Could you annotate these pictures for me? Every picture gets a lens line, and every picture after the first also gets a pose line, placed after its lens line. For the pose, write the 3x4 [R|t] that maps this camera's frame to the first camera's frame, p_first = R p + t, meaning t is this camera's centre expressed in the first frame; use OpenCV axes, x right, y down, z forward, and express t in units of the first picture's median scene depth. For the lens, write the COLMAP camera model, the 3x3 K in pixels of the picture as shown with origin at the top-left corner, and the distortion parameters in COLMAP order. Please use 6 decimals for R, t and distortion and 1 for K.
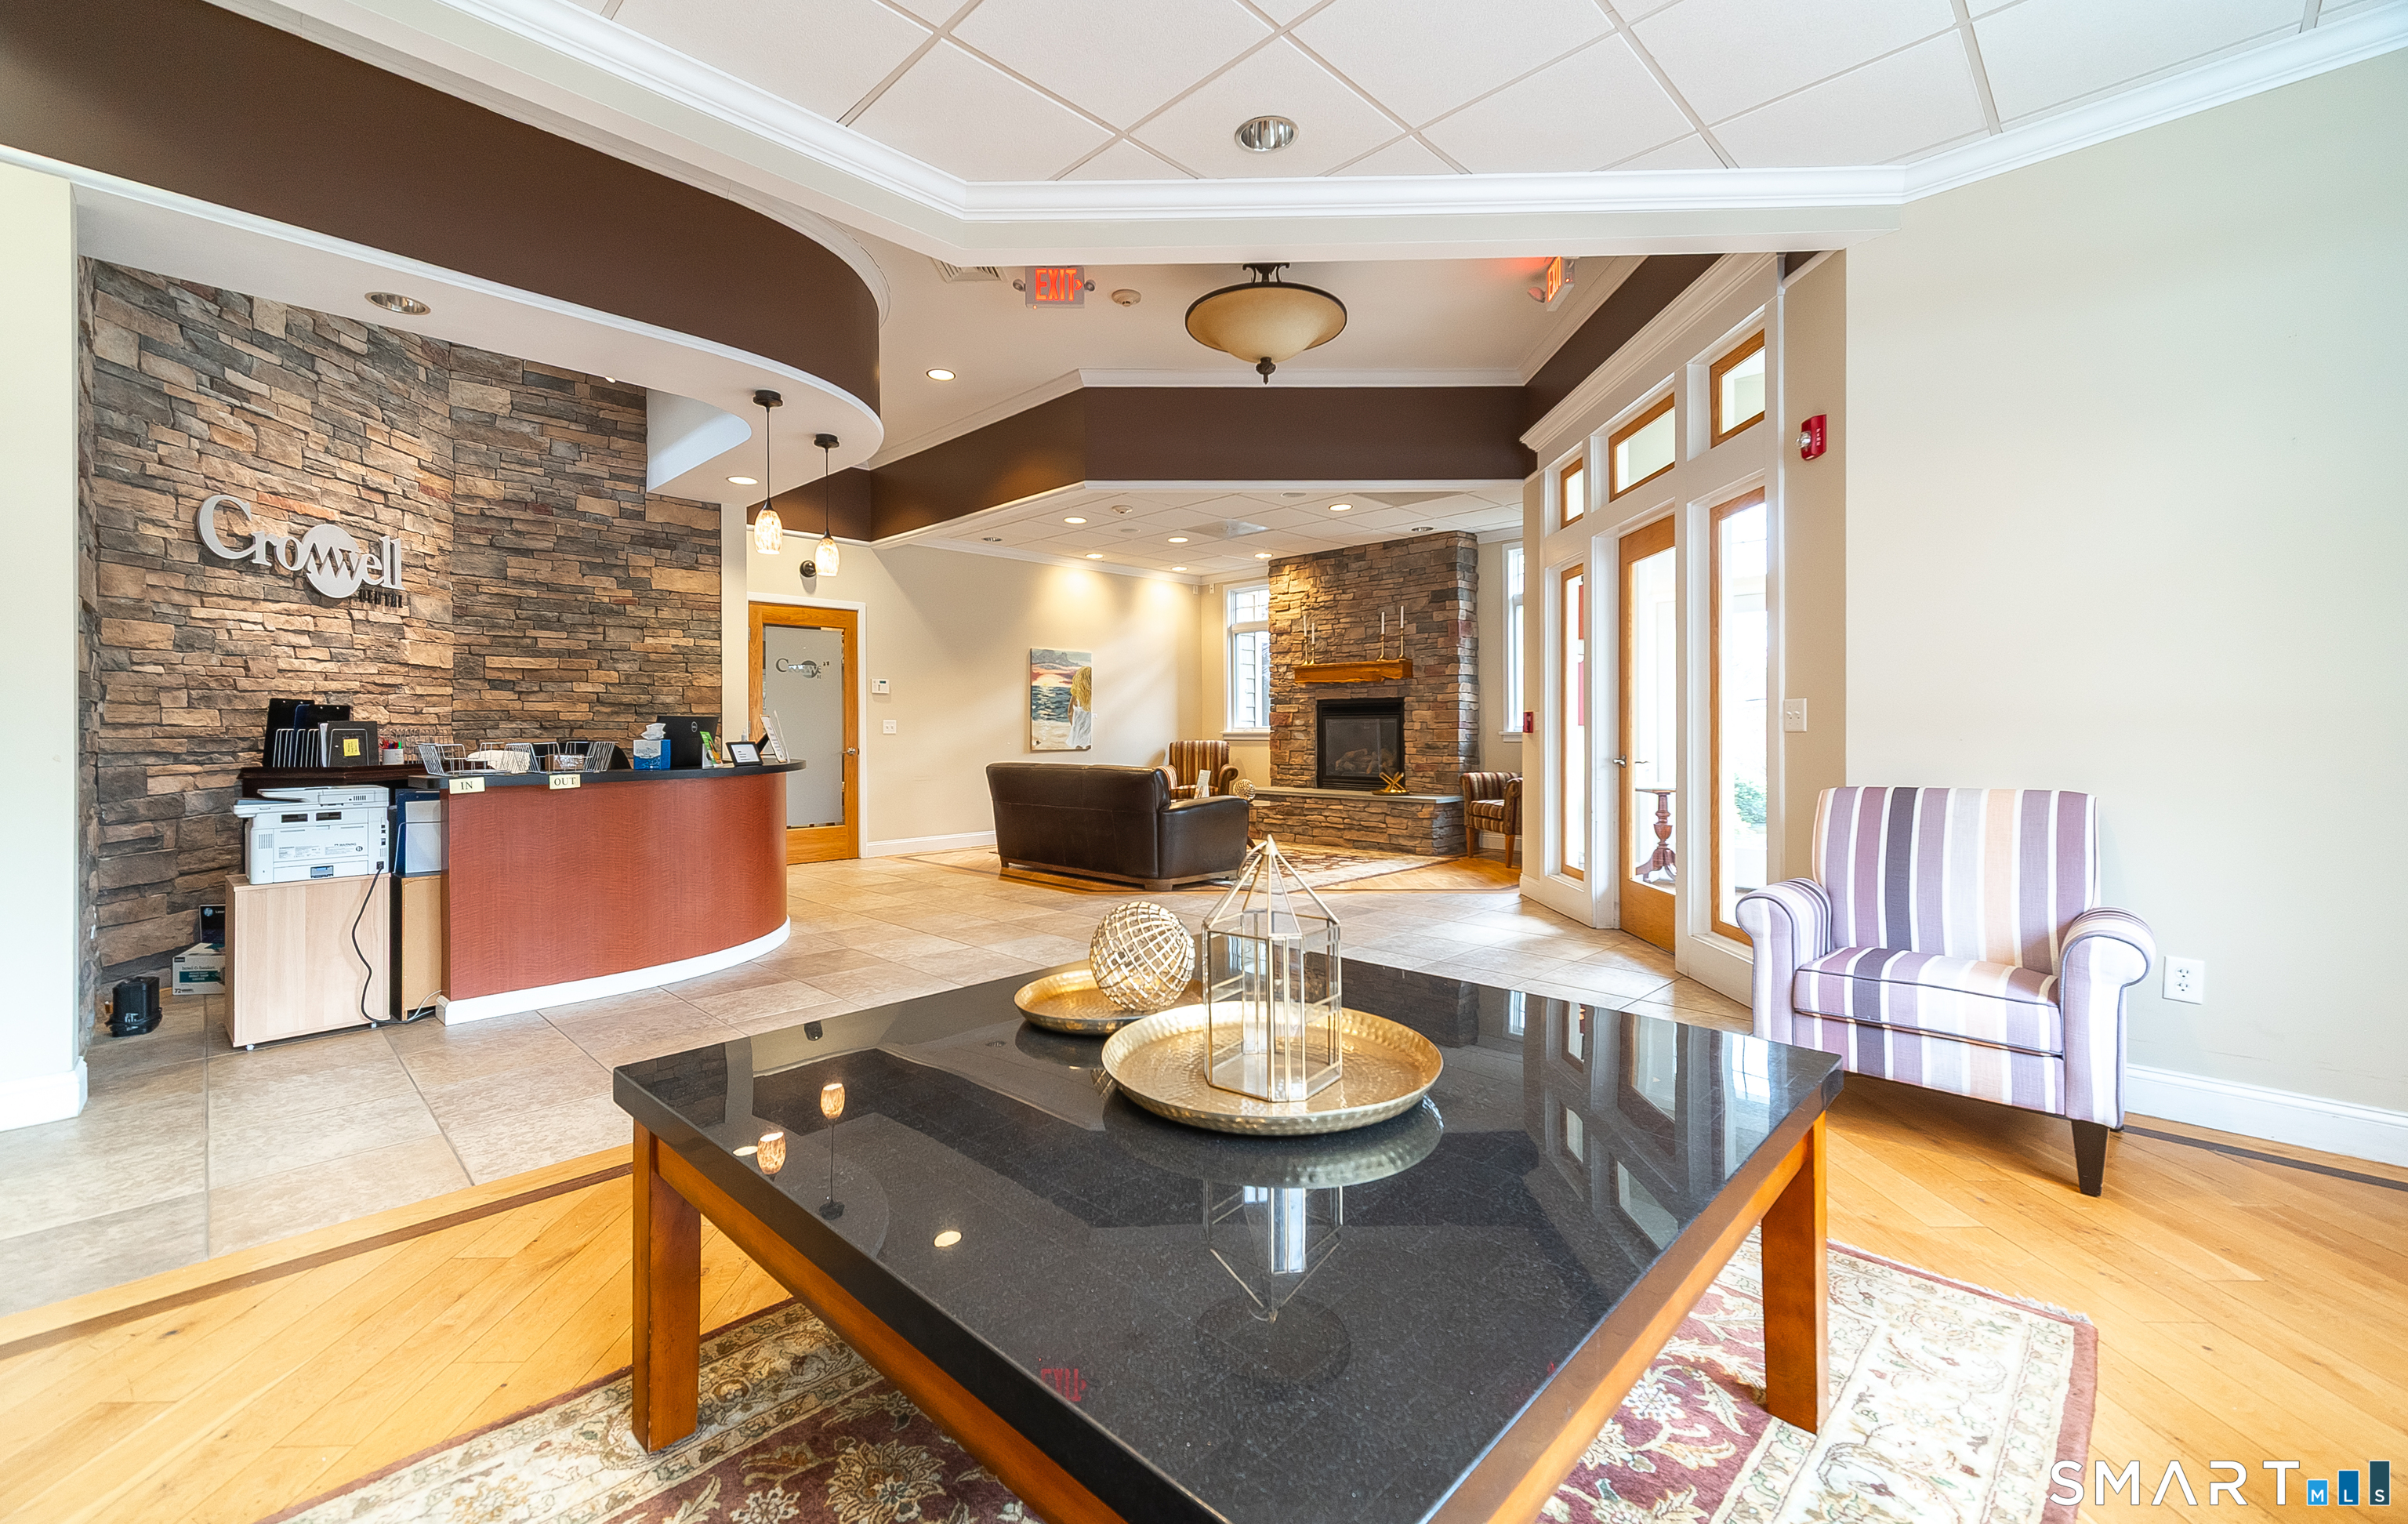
lens RADIAL K [[983.5, 0, 1180.8], [0, 983.5, 725.9], [0, 0, 1]] dist [0.005085, -0.000126]
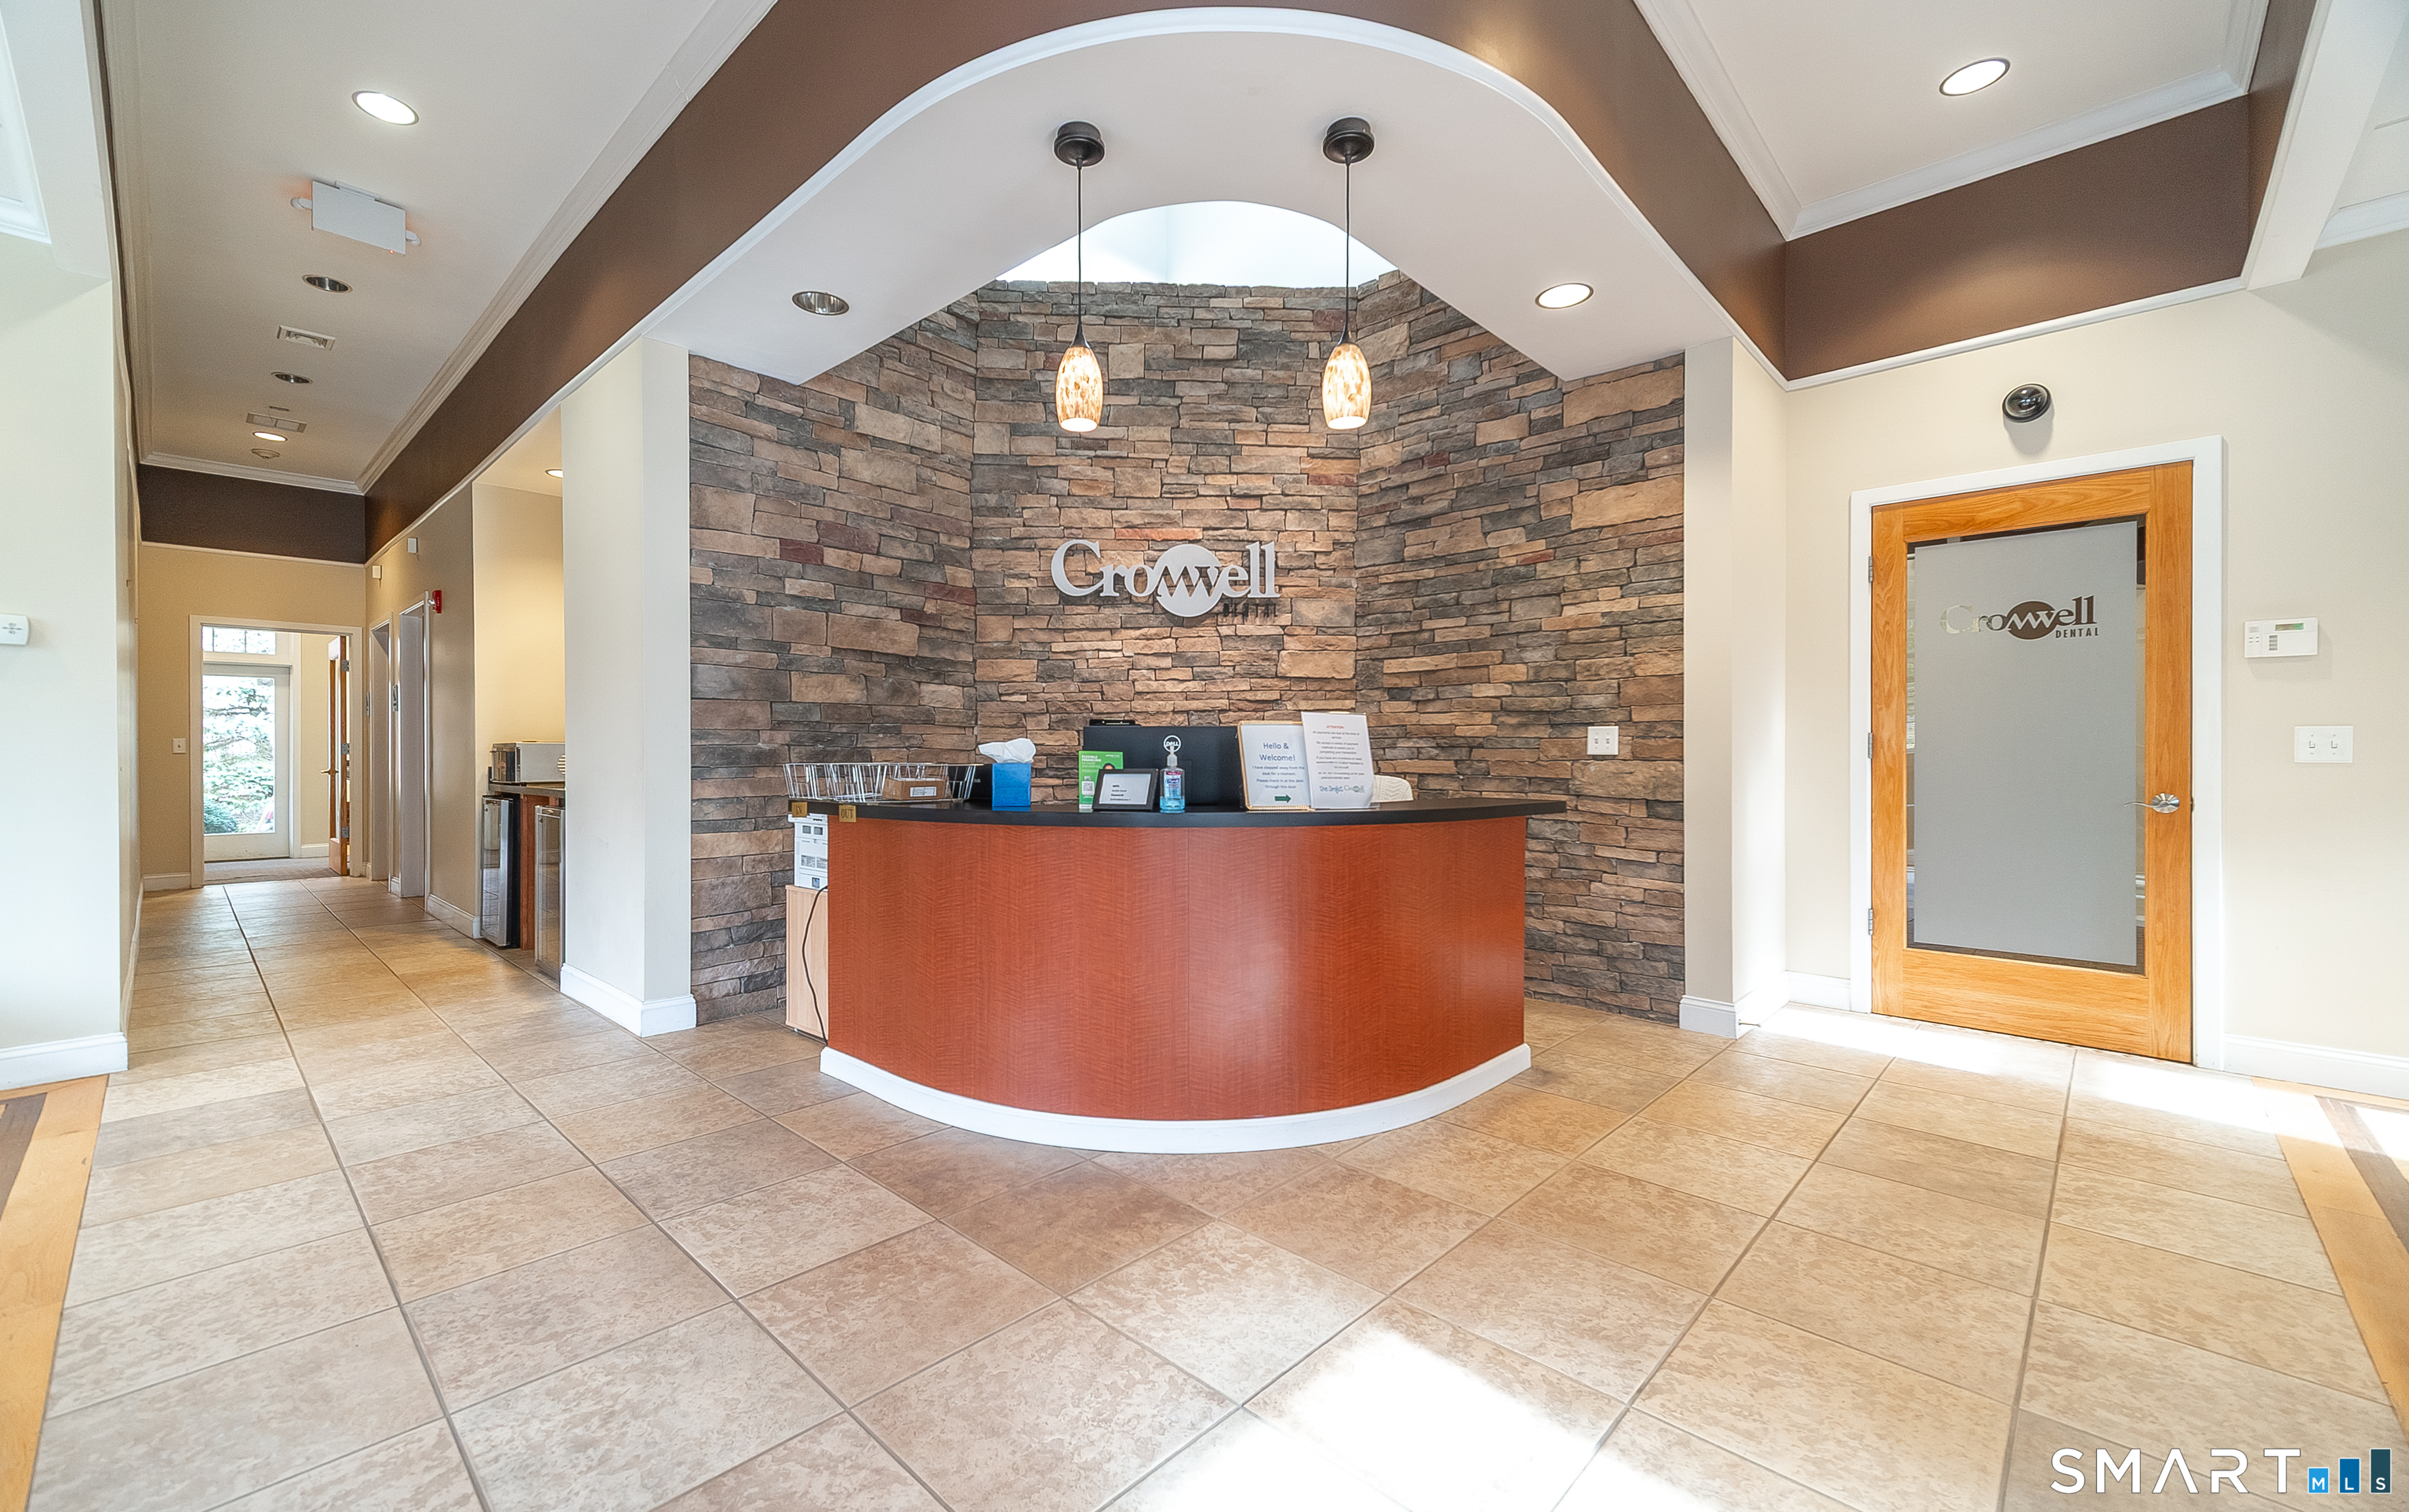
lens RADIAL K [[951.5, 0, 1196.6], [0, 951.5, 756.4], [0, 0, 1]] dist [0.002003, -0.000384]
pose [[0.021226, 0.008524, -0.999738, 0.065402], [0.001594, 0.999962, 0.008560, 0.001965], [0.999773, -0.001775, 0.021212, 0.616496]]
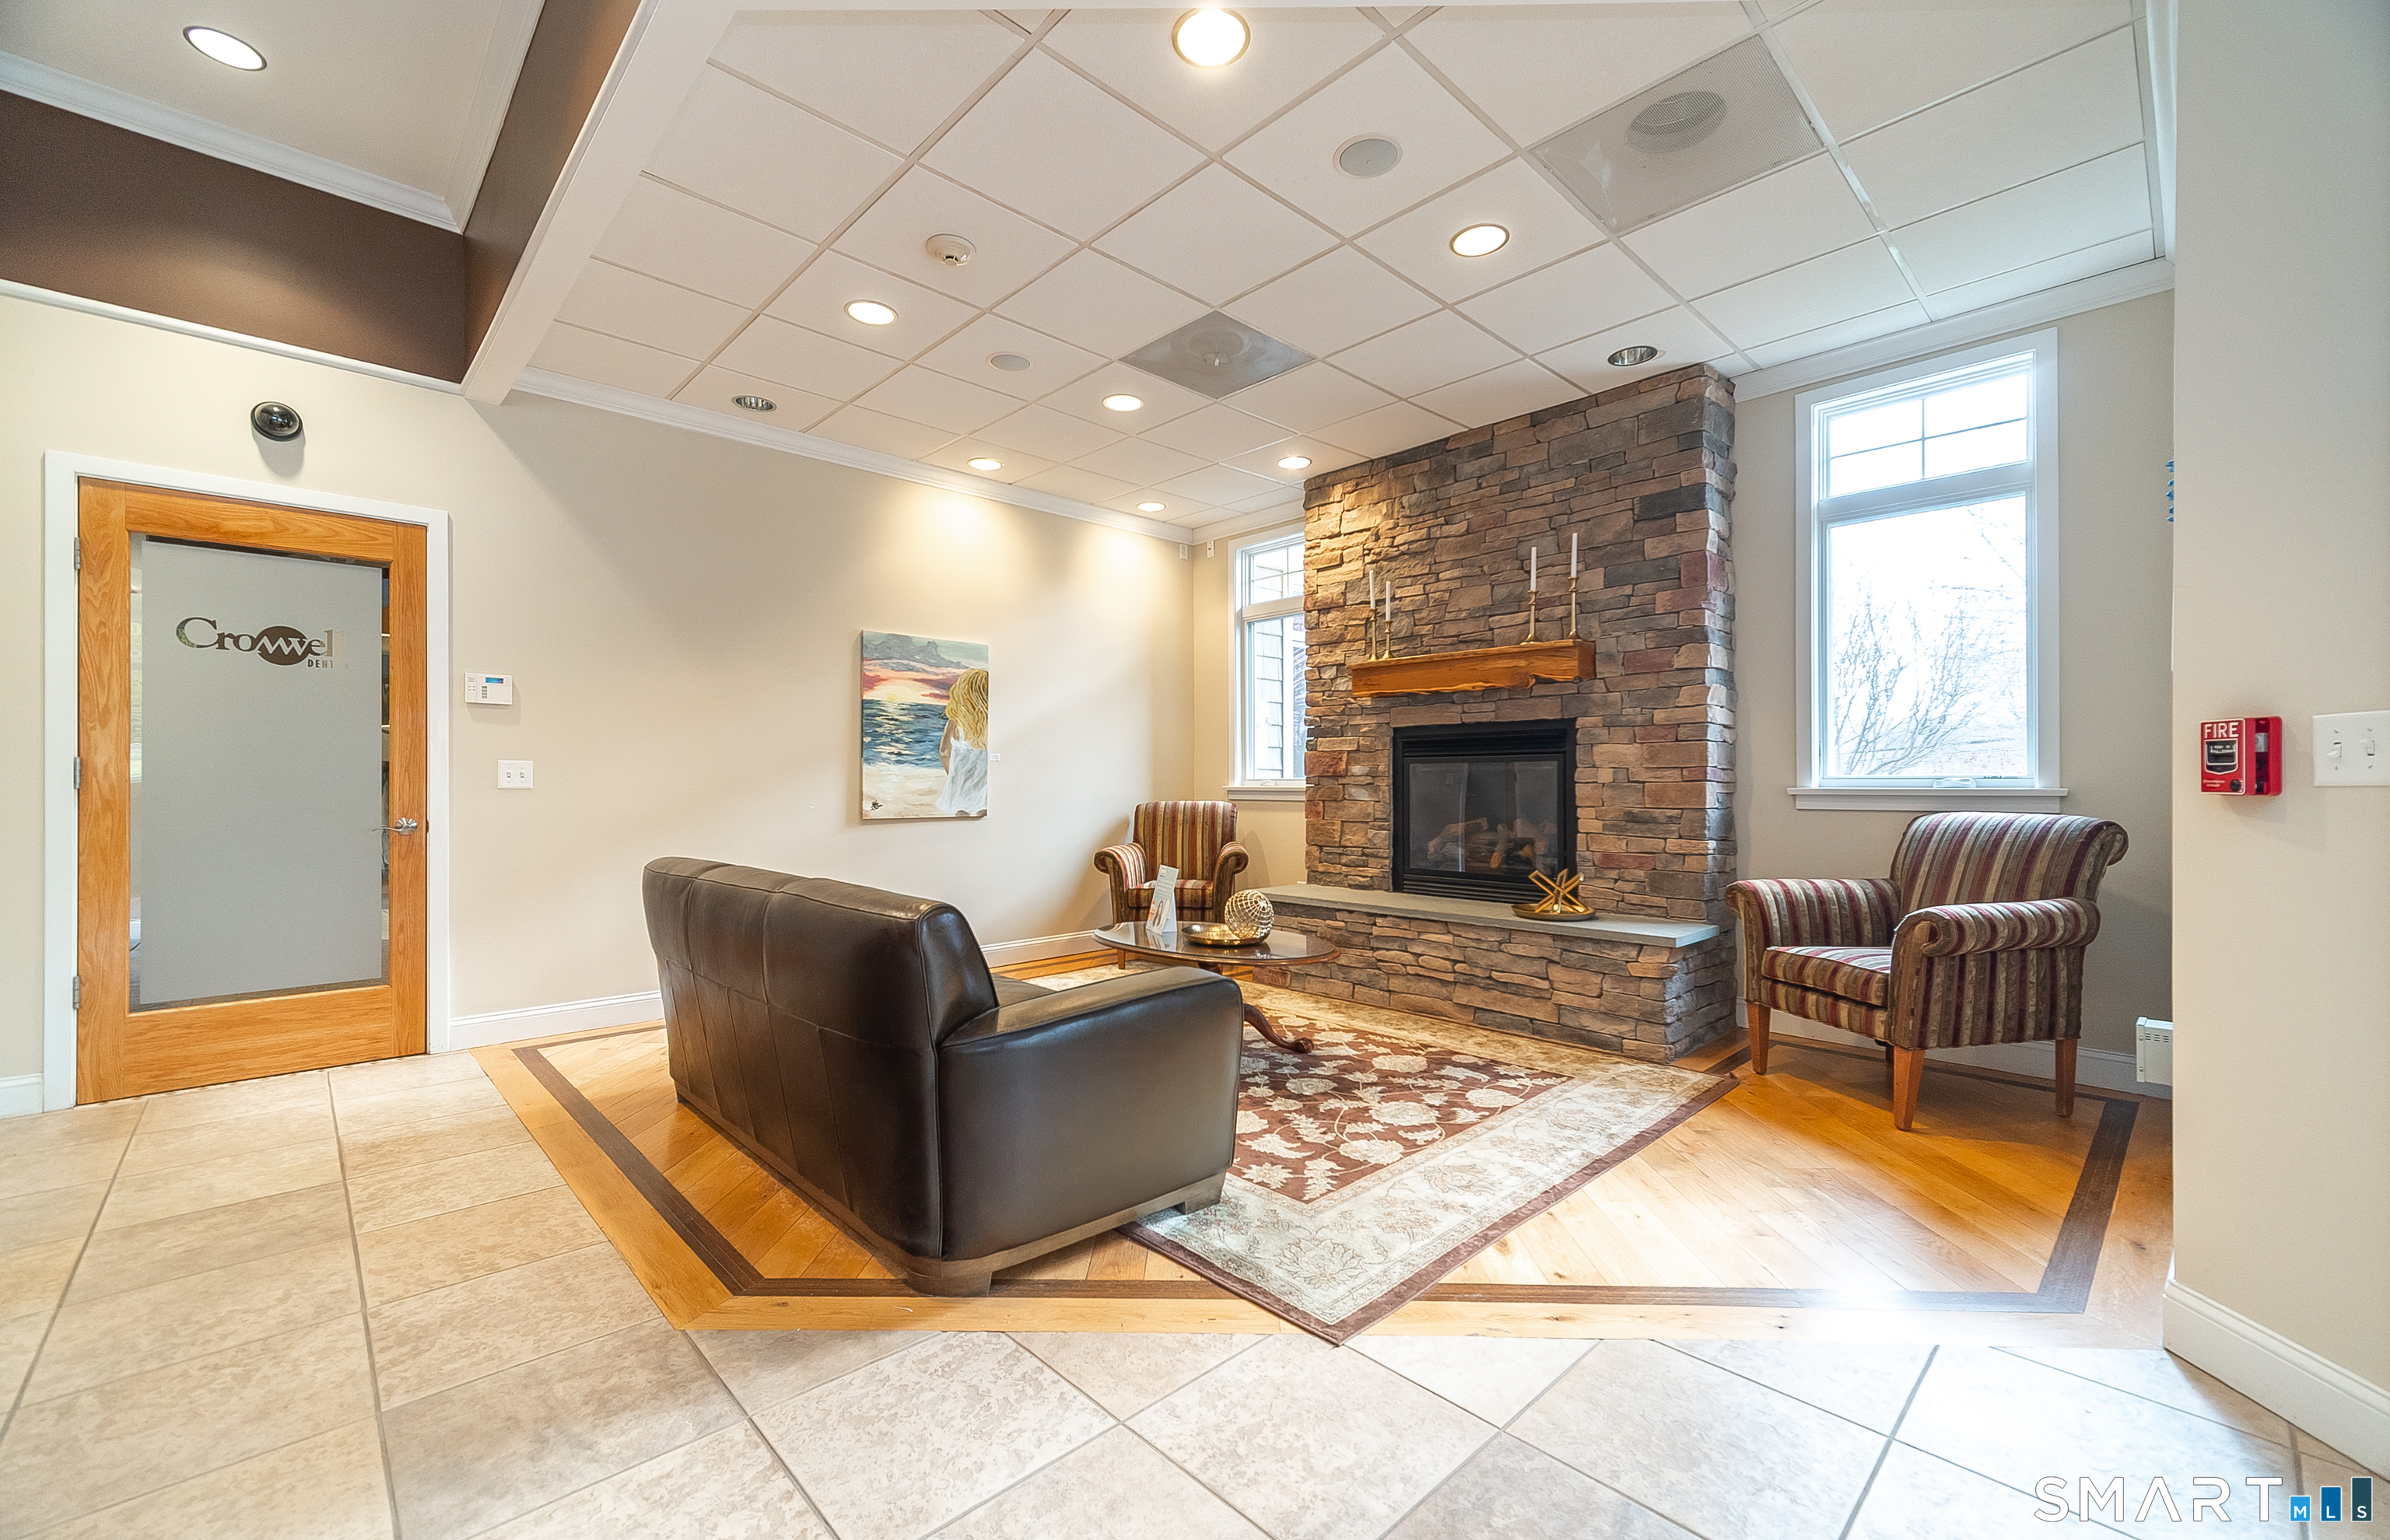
lens RADIAL K [[952.4, 0, 1187.7], [0, 952.4, 778.3], [0, 0, 1]] dist [-0.000165, -0.000101]
pose [[0.999402, 0.002692, -0.034471, 0.055002], [-0.002679, 0.999996, 0.000439, 0.001985], [0.034472, -0.000347, 0.999406, 0.596344]]
